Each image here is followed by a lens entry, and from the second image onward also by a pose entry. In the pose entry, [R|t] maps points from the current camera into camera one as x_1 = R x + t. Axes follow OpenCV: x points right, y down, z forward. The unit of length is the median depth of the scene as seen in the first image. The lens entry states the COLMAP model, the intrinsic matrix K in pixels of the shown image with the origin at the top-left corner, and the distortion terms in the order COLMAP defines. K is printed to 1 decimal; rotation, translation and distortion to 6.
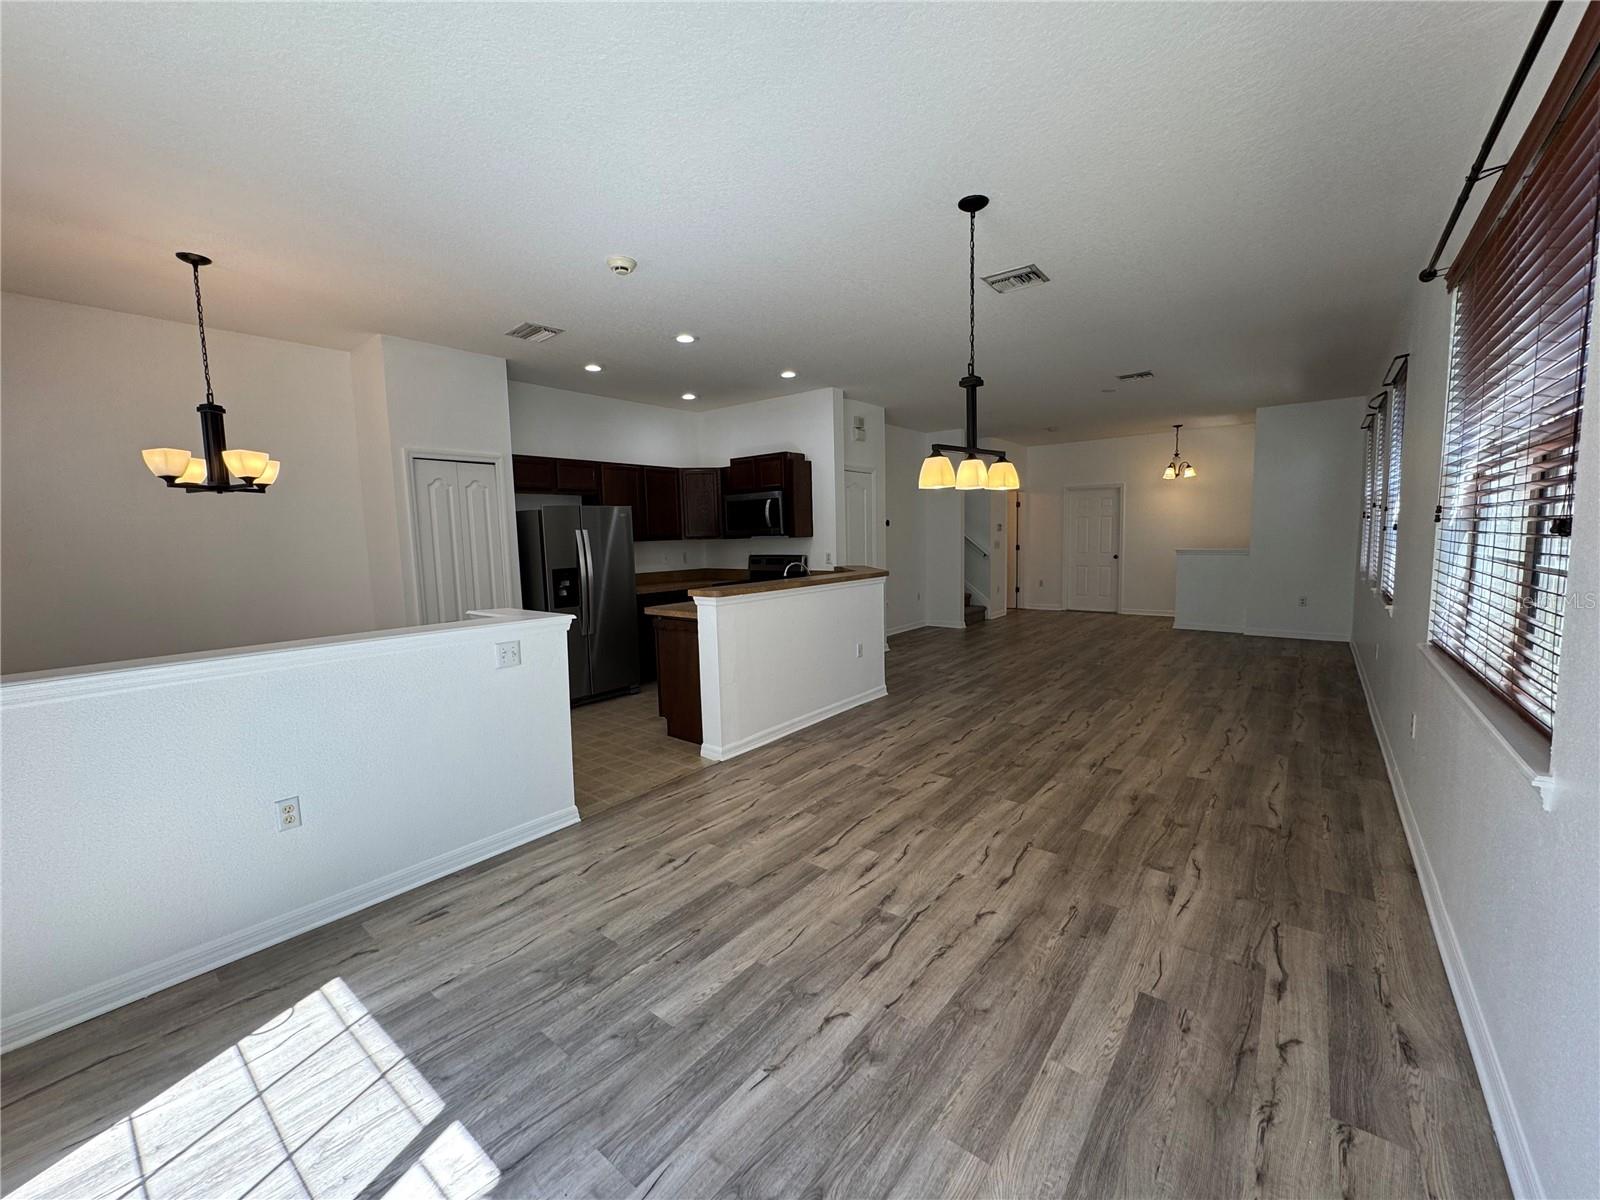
lens RADIAL K [[641.8, 0, 800.0], [0, 641.8, 600.0], [0, 0, 1]] dist [-0.001168, -0.000265]
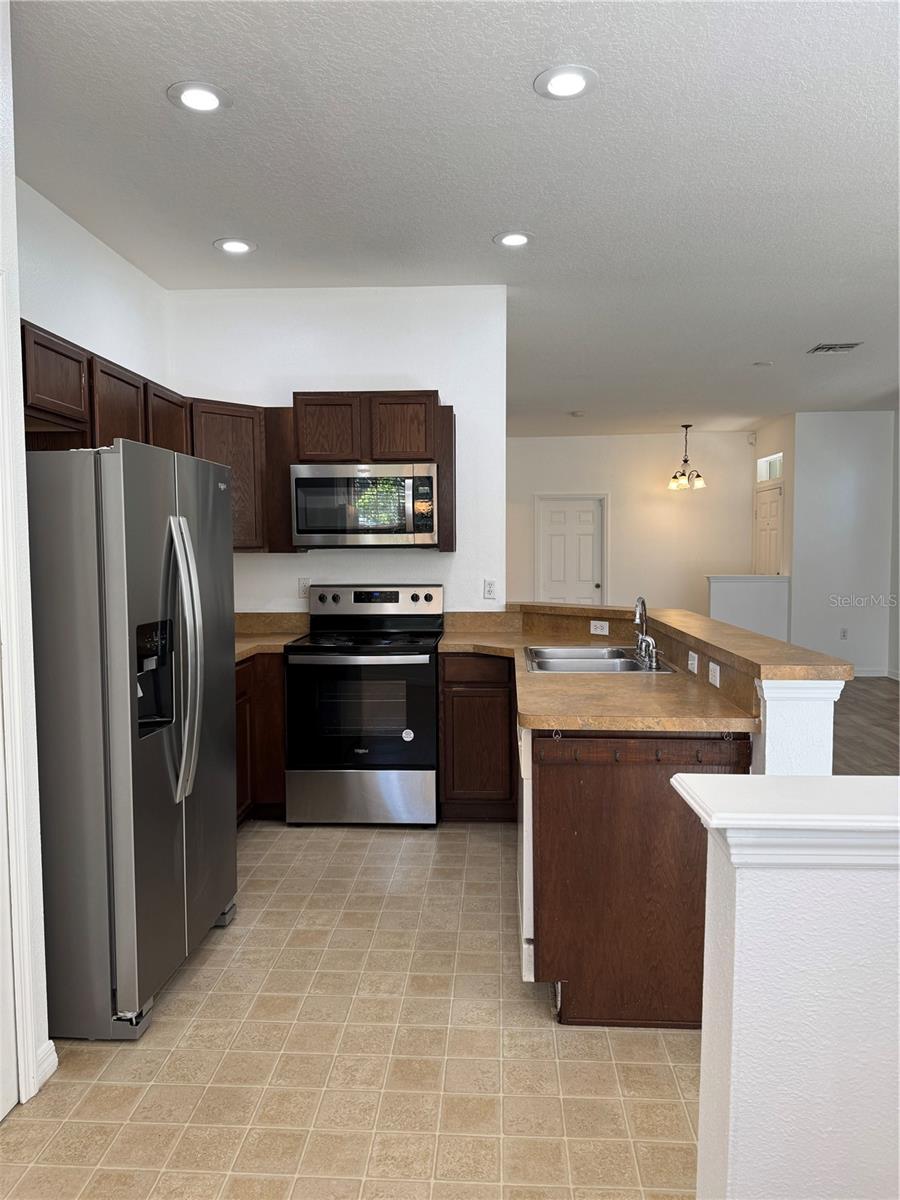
lens RADIAL K [[838.9, 0, 452.0], [0, 838.9, 604.2], [0, 0, 1]] dist [0.088470, -0.124595]
pose [[0.814048, -0.019125, 0.580483, -0.407449], [0.047229, 0.998328, -0.033341, -0.029068], [-0.578874, 0.054556, 0.813590, 0.416812]]
